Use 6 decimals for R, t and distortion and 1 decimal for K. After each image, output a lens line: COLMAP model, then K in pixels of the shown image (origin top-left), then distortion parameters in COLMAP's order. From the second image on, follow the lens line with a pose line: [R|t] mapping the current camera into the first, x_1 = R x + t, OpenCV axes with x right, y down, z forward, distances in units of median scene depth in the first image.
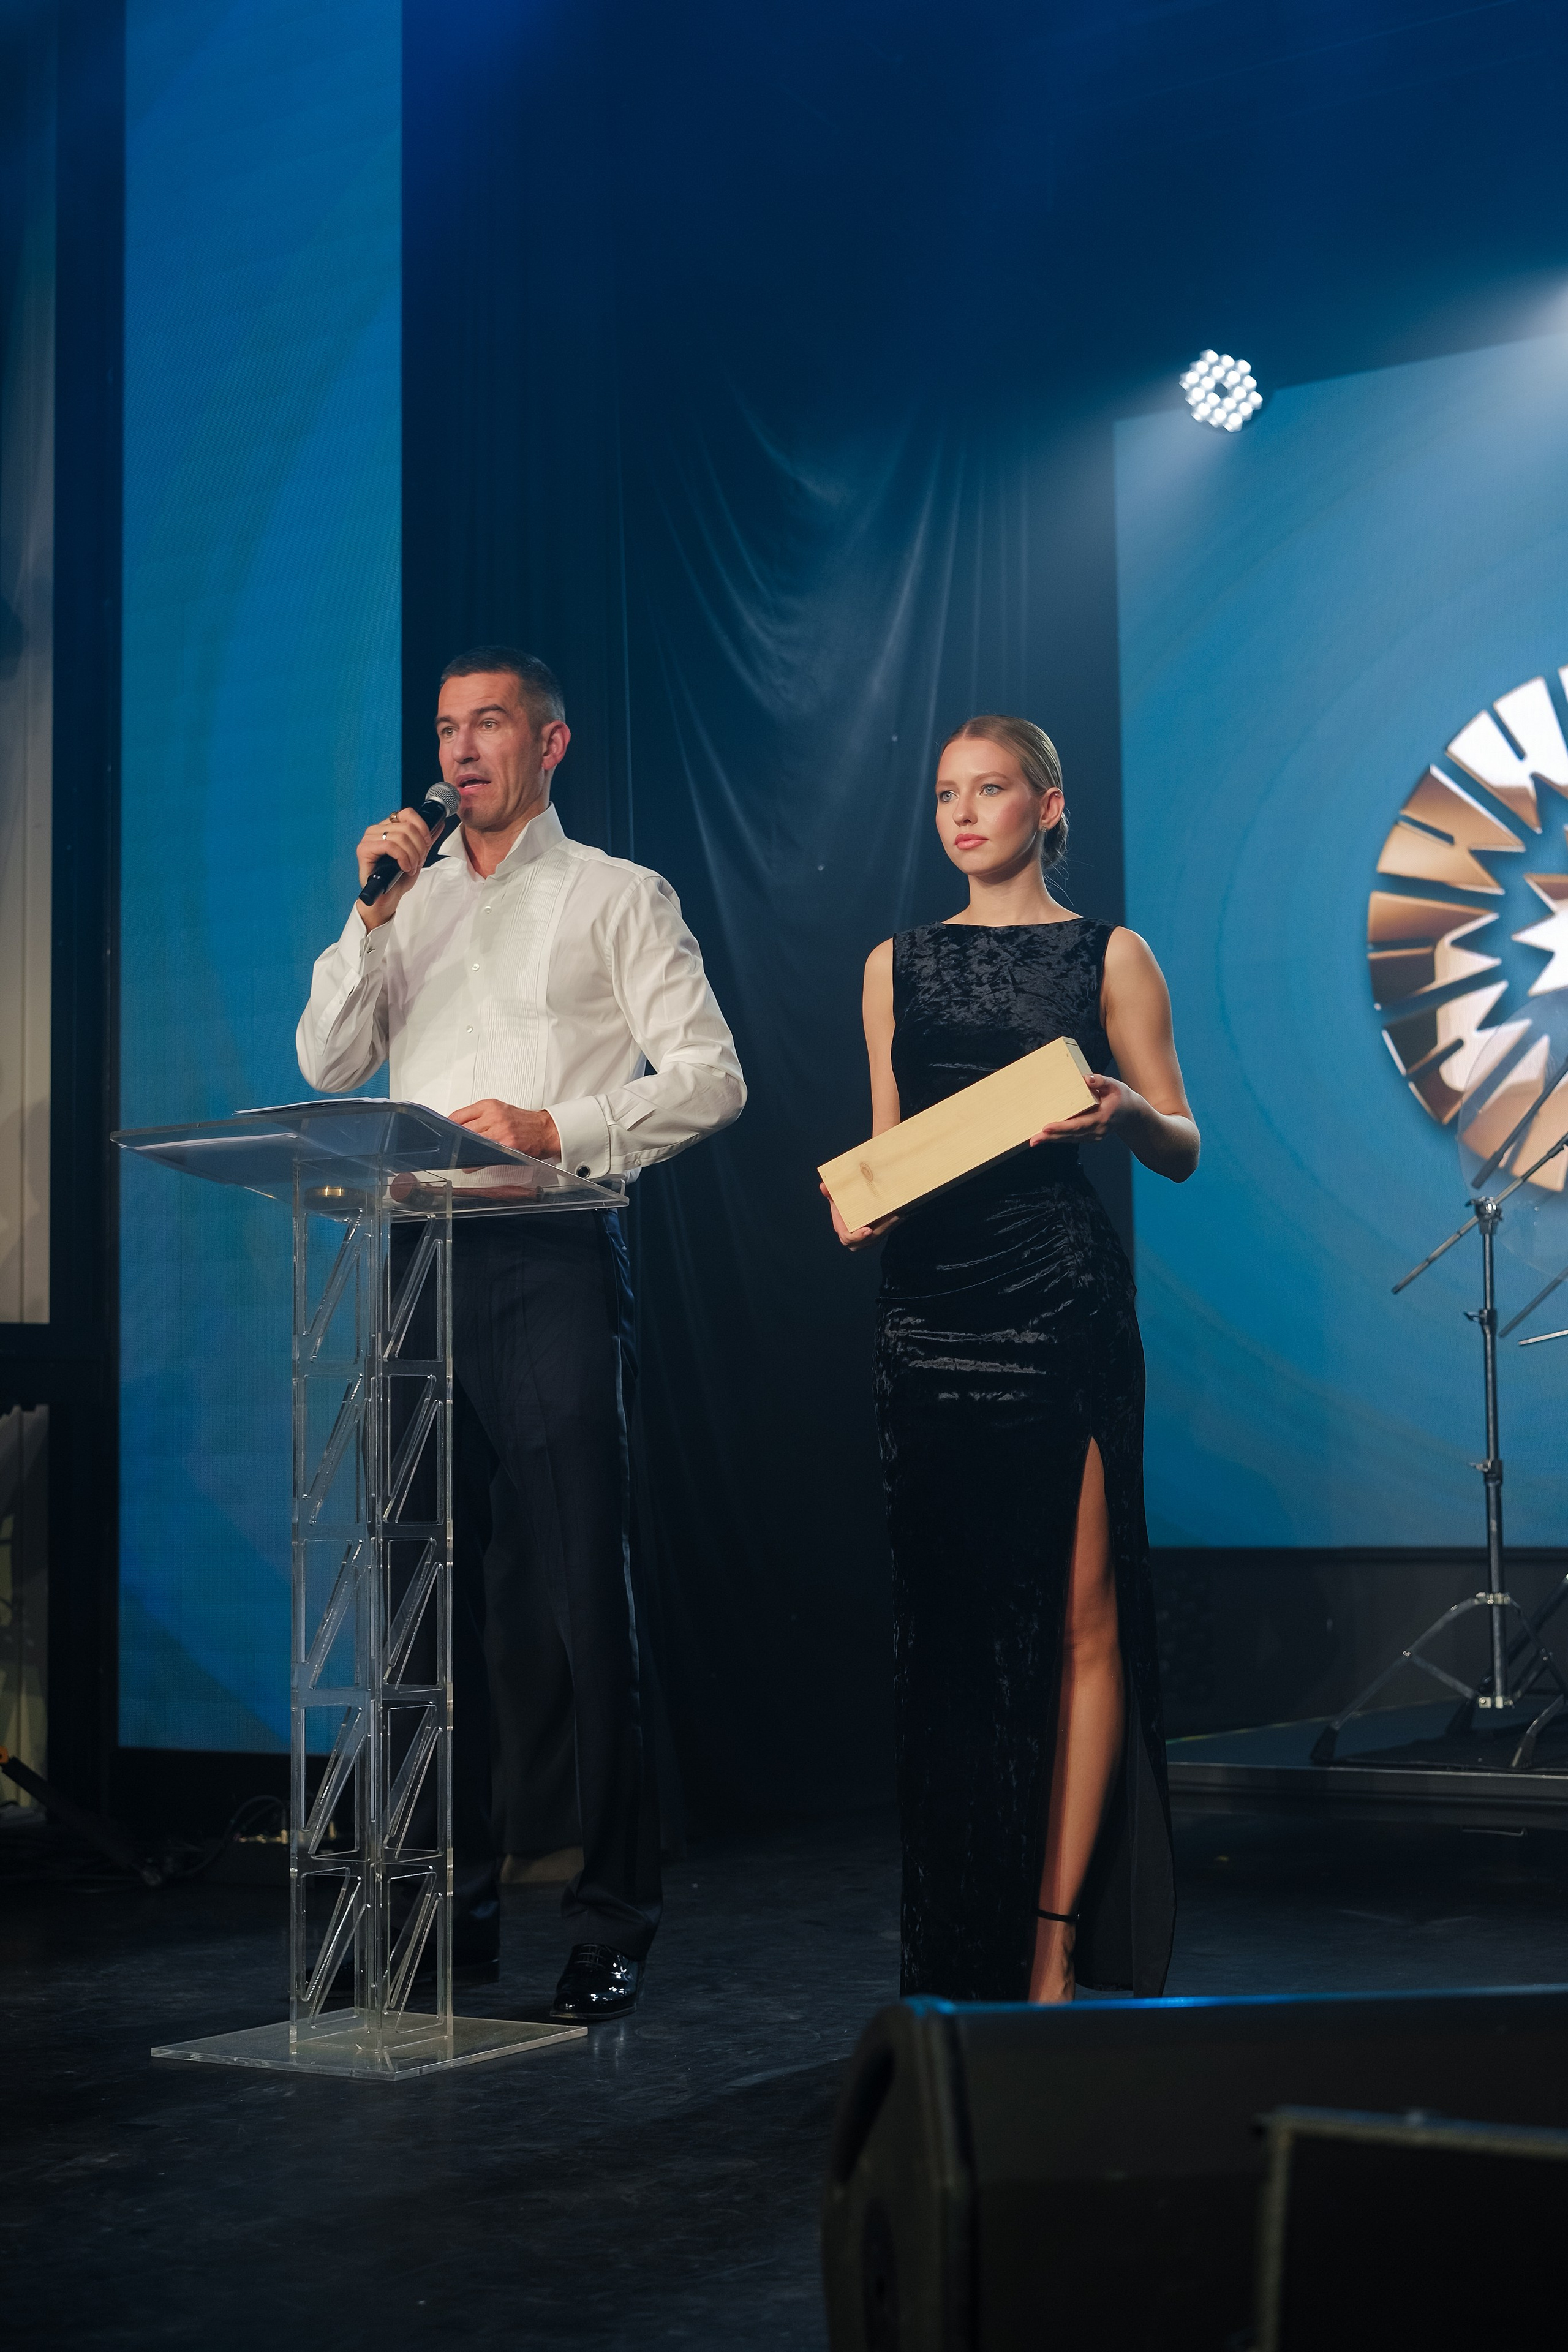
lens RADIAL K [[3418.5, 0, 935.6], [0, 3418.5, 1076.6], [0, 0, 1]] dist [-0.011234, -0.035388]
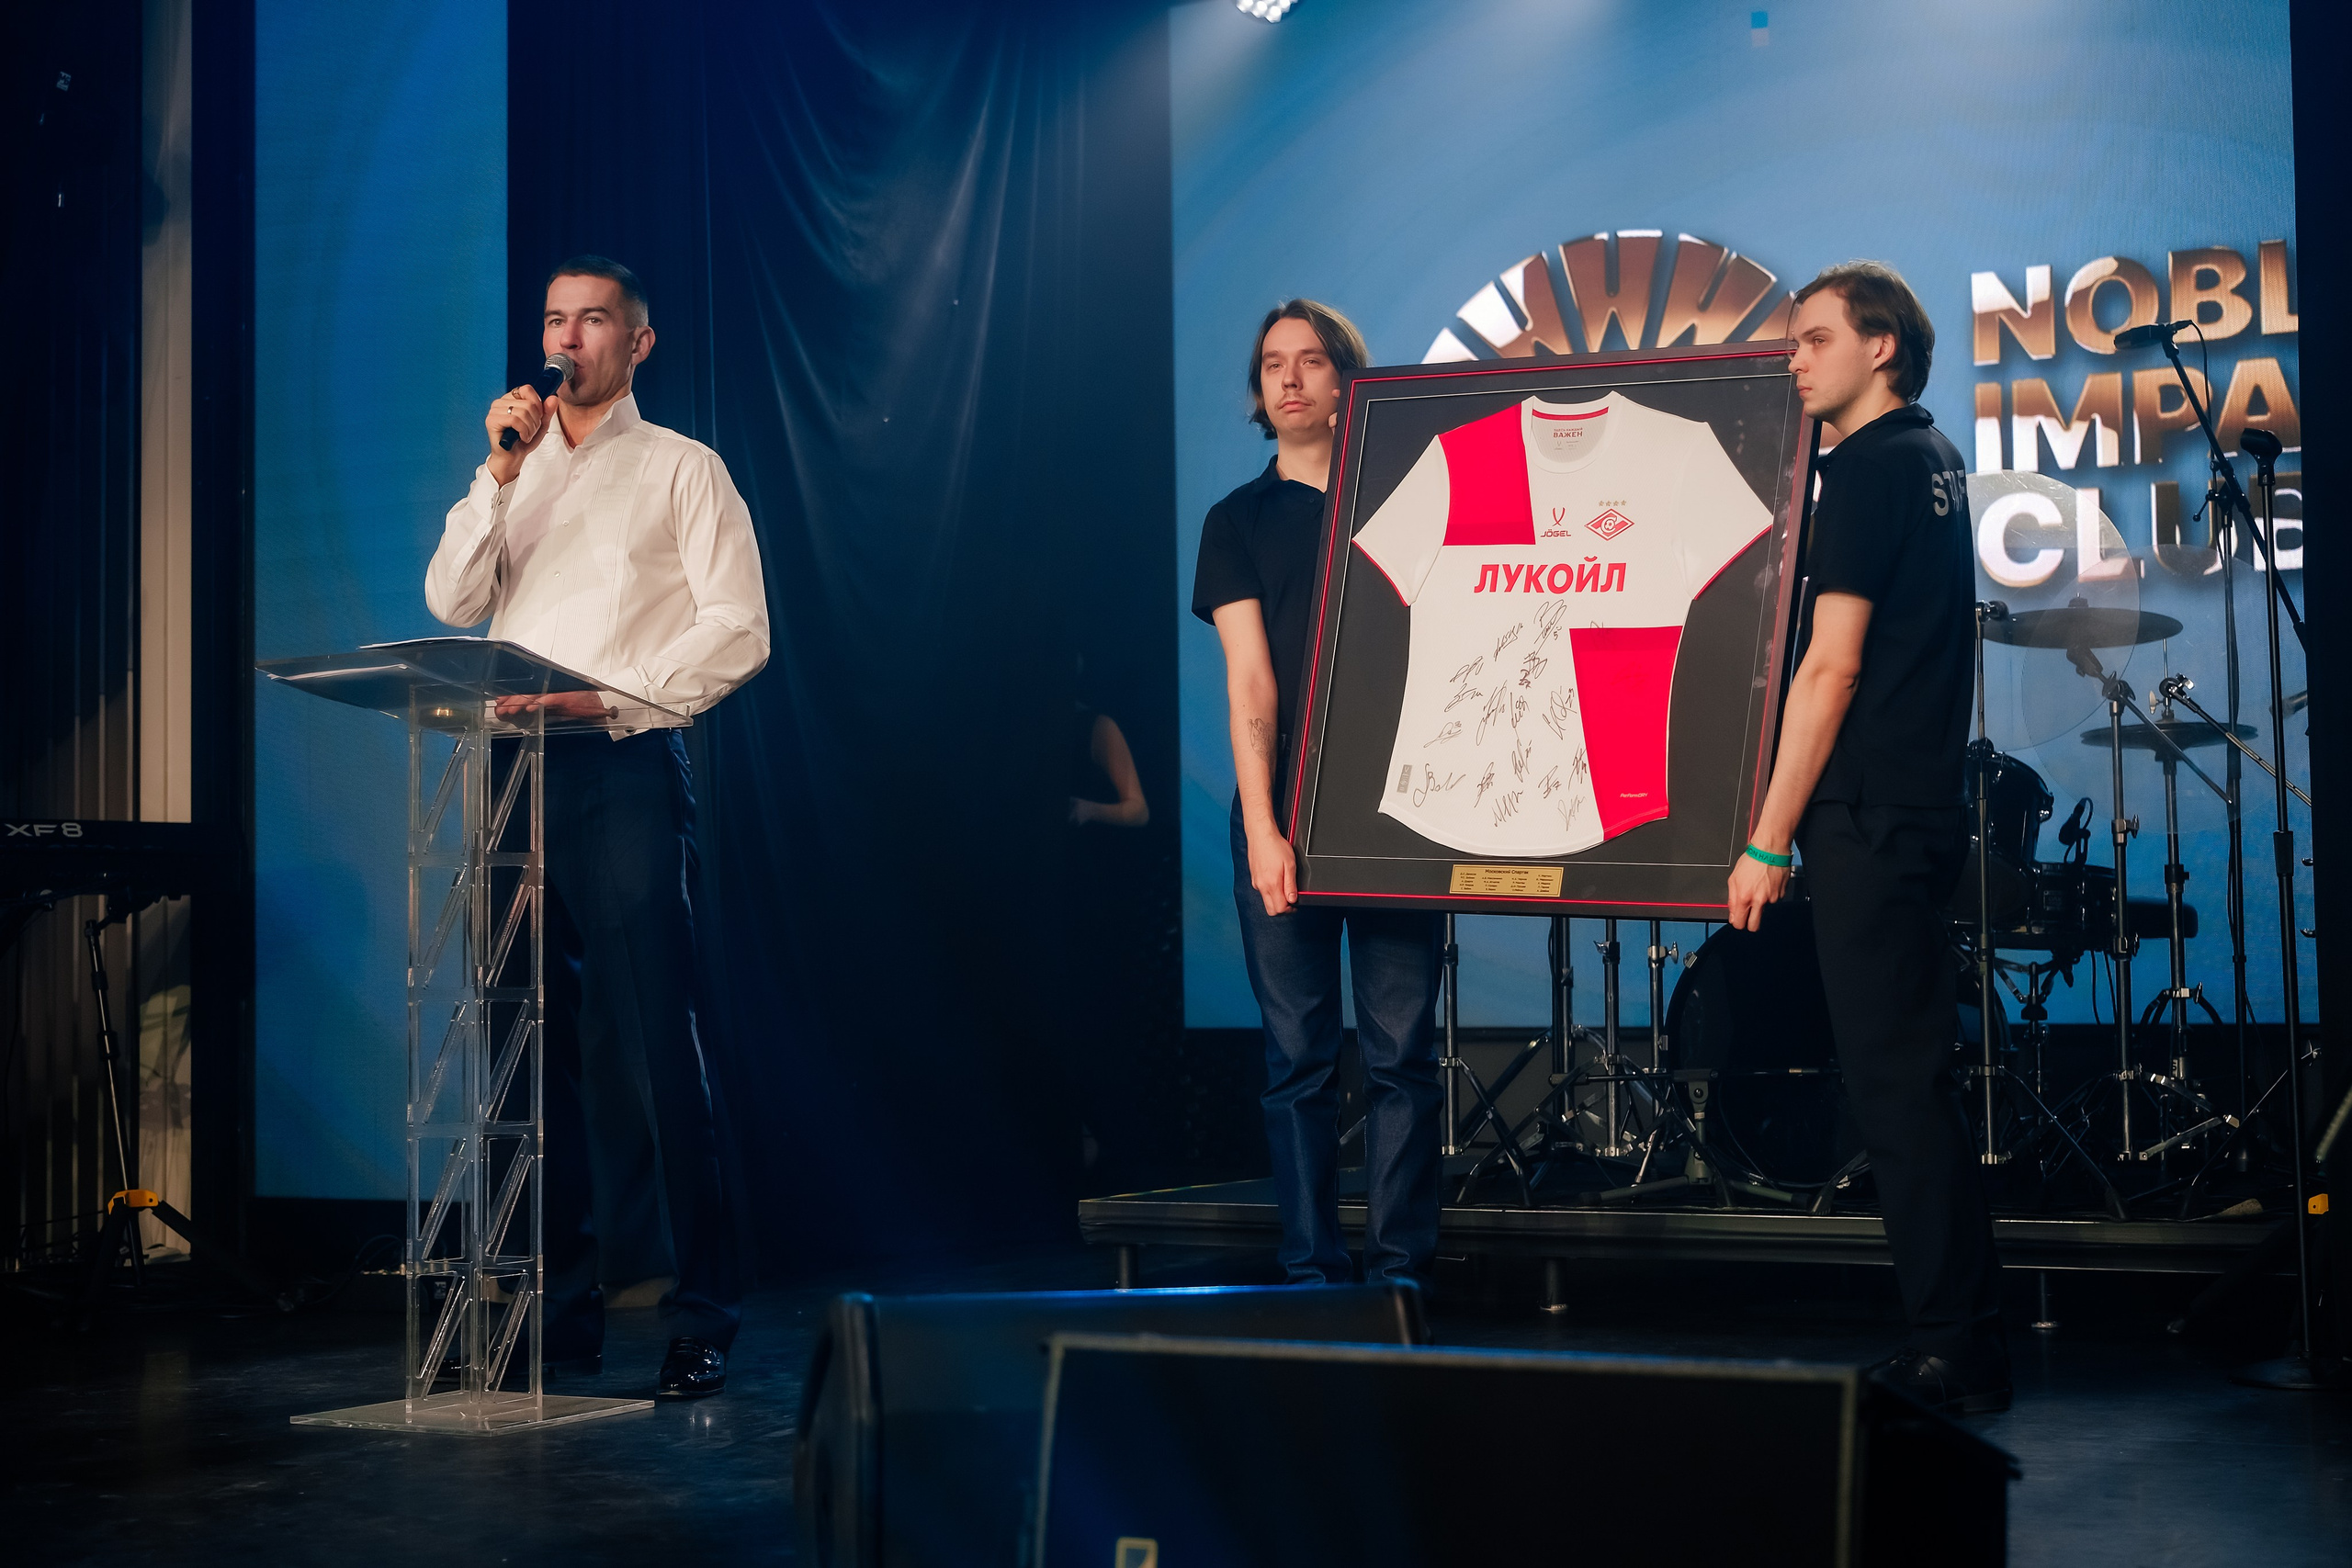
lens RADIAL K [[3397.5, 0, 1263.6], [0, 3397.5, 741.1], [0, 0, 1]] dist [-0.002044, -0.009193]
pose [[0.998226, 0.007398, 0.059079, 0.040304], [-0.010094, 0.998915, 0.045466, -0.013182], [-0.058679, -0.045982, 0.997217, -0.203346]]
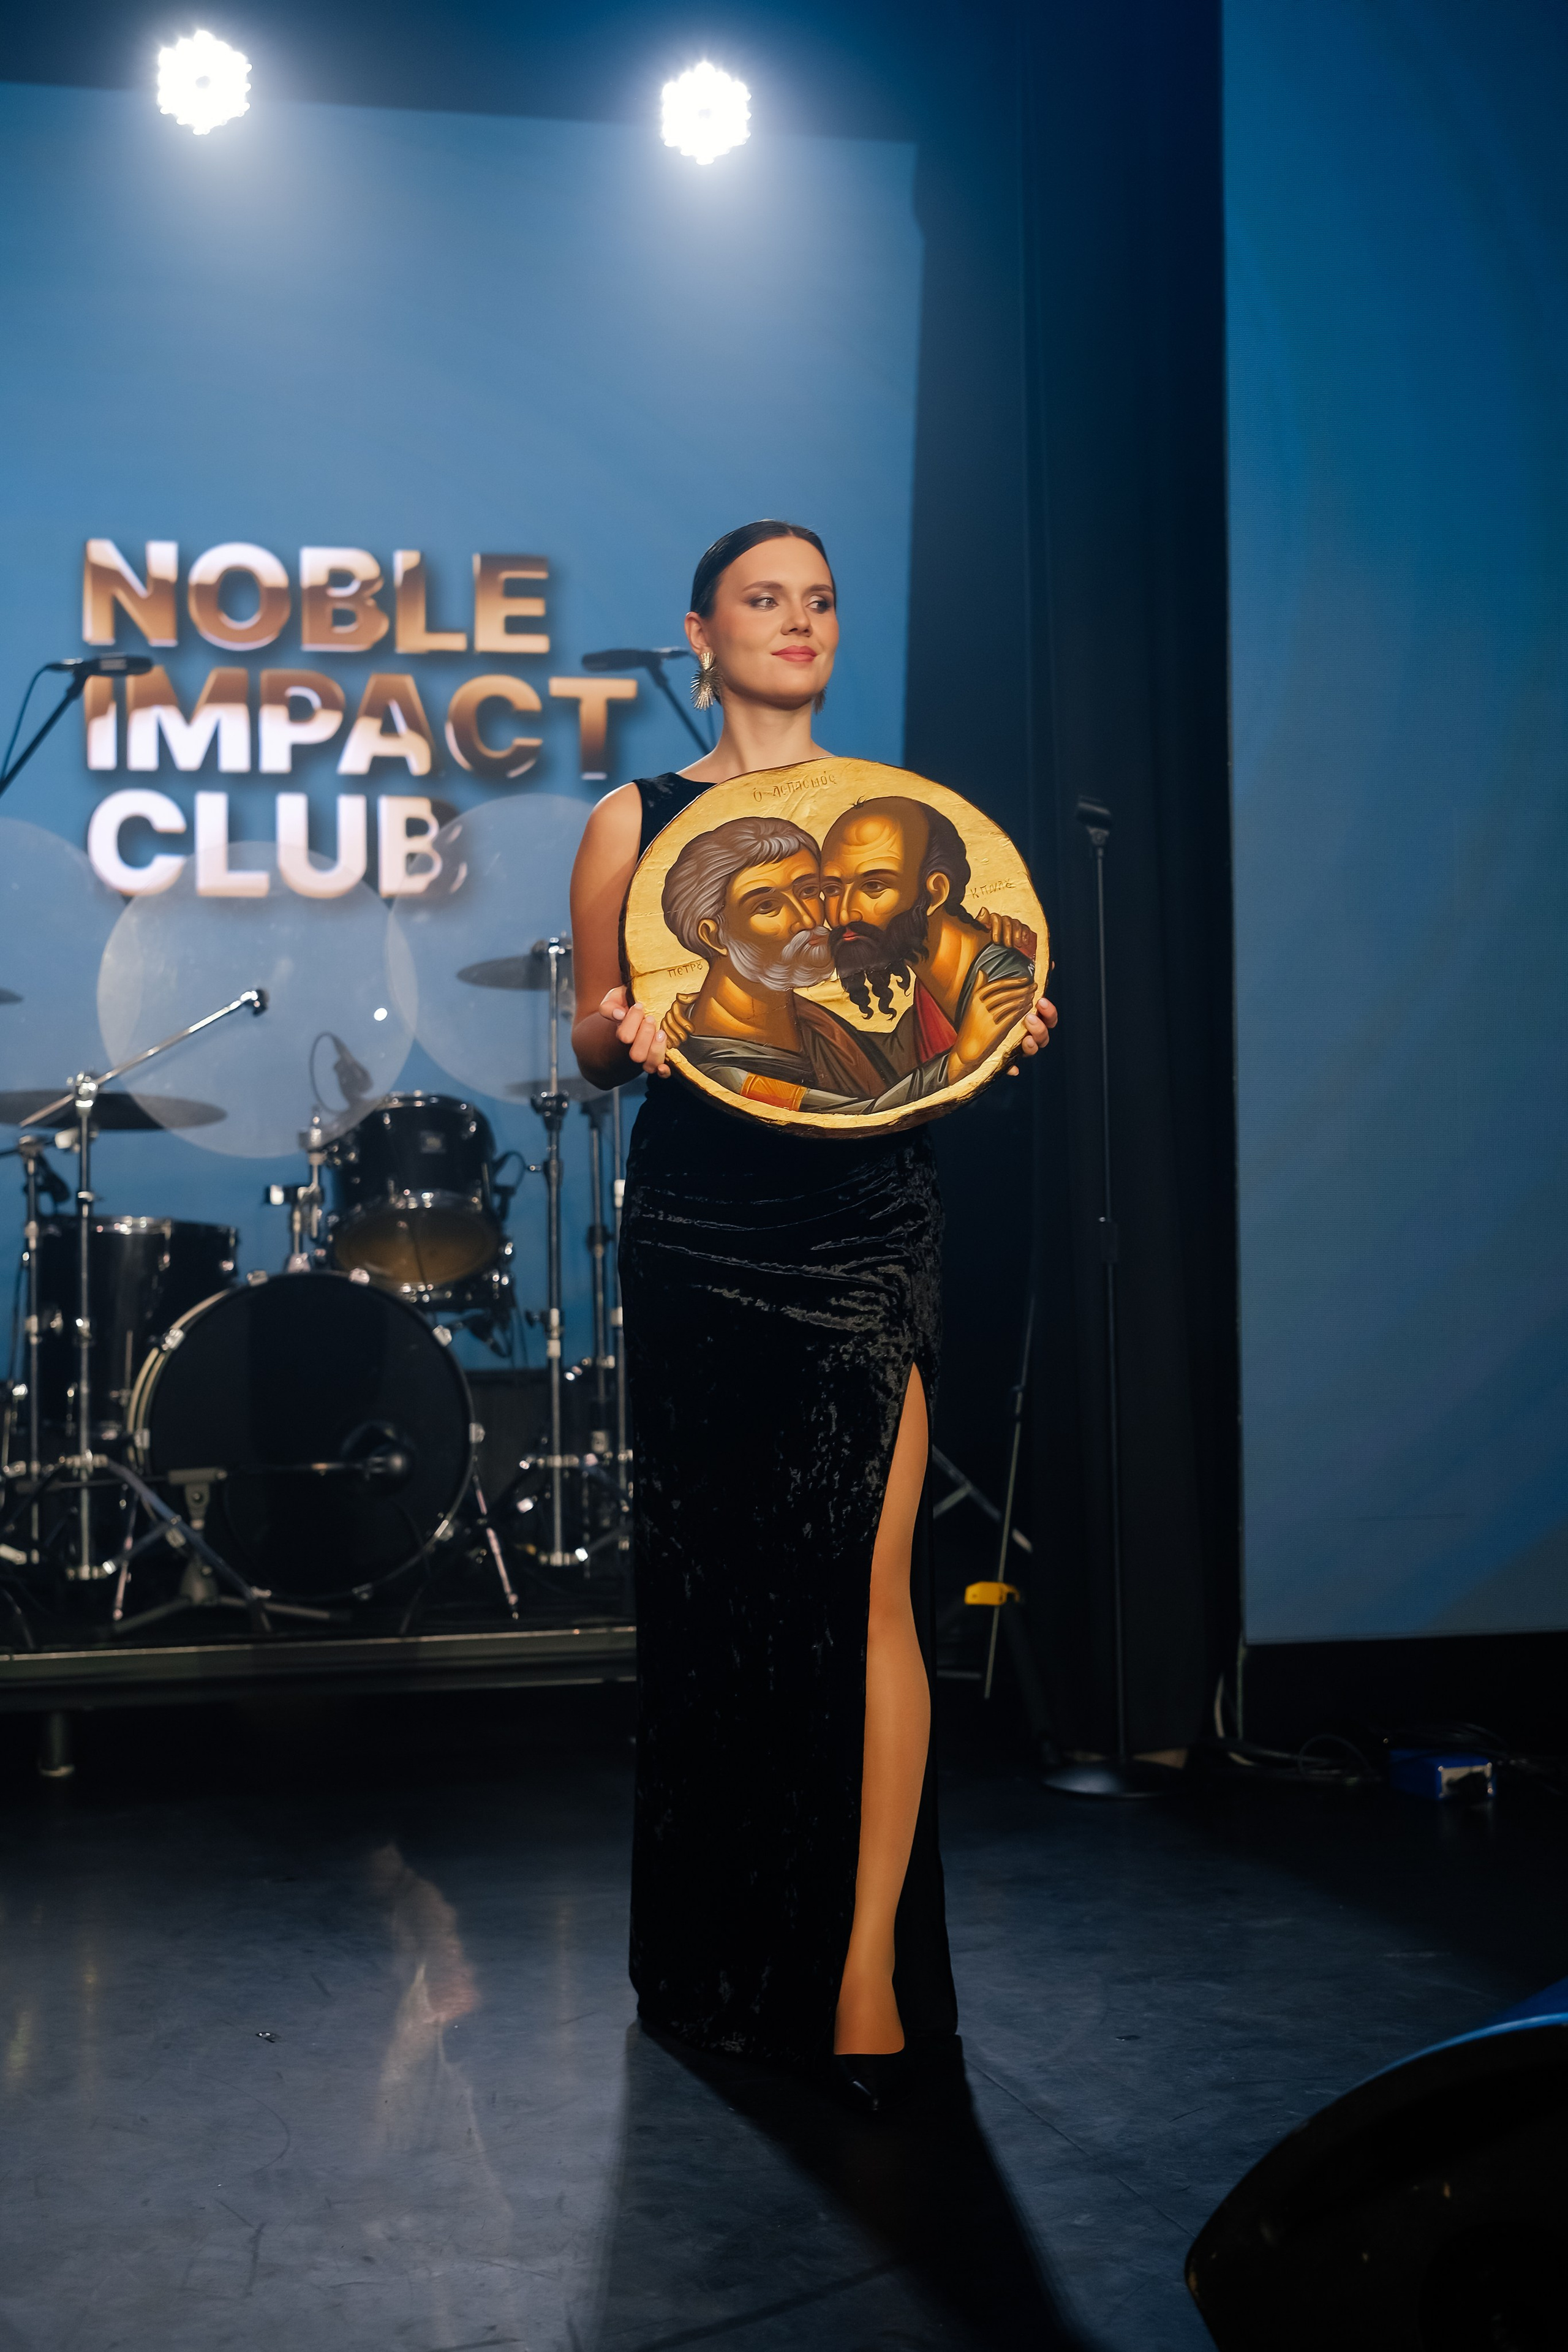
lens RADIAL K [[3381.6, 0, 694.6], [0, 3381.6, 1125.3], [0, 0, 1]] dist [-0.006622, 0.001398]
pose [[0.701437, 0.025886, 0.712261, -0.451264], [-0.080949, 0.995767, 0.043529, 0.001012], [-0.708119, -0.088189, 0.700564, 0.278117]]
